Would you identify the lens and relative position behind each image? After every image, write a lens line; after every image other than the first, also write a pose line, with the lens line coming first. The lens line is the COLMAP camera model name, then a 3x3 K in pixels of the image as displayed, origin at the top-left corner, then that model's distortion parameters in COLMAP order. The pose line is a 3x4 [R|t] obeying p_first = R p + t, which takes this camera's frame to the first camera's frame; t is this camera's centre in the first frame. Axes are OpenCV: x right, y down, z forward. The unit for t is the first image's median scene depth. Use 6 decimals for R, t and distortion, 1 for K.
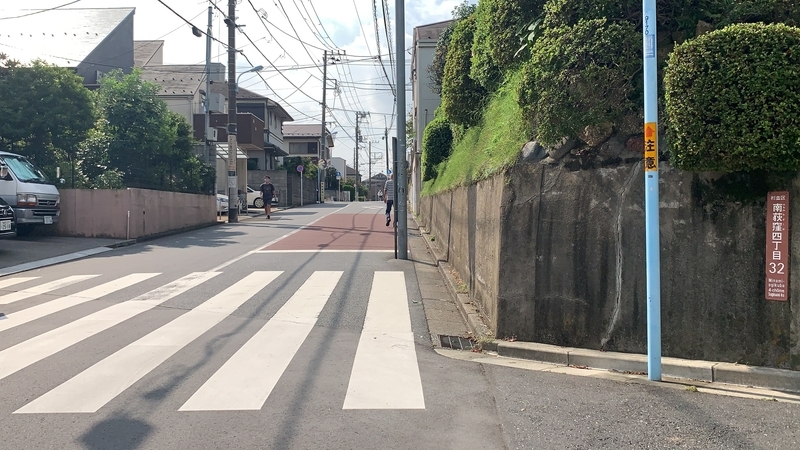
lens RADIAL K [[652.6, 0, 400.0], [0, 652.6, 225.0], [0, 0, 1]] dist [-0.053752, -0.001114]
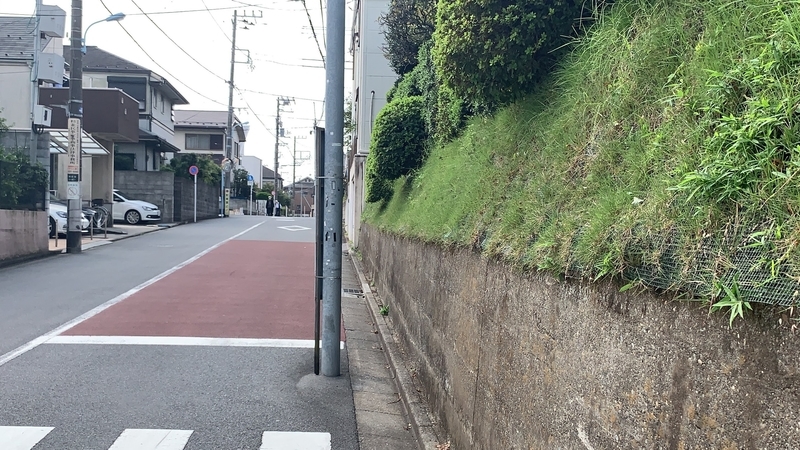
lens RADIAL K [[652.6, 0, 400.0], [0, 652.6, 225.0], [0, 0, 1]] dist [-0.053752, -0.001114]
pose [[0.994458, 0.025303, 0.102040, 0.002143], [-0.025616, 0.999670, 0.001755, -0.032477], [-0.101962, -0.004359, 0.994779, 0.257686]]
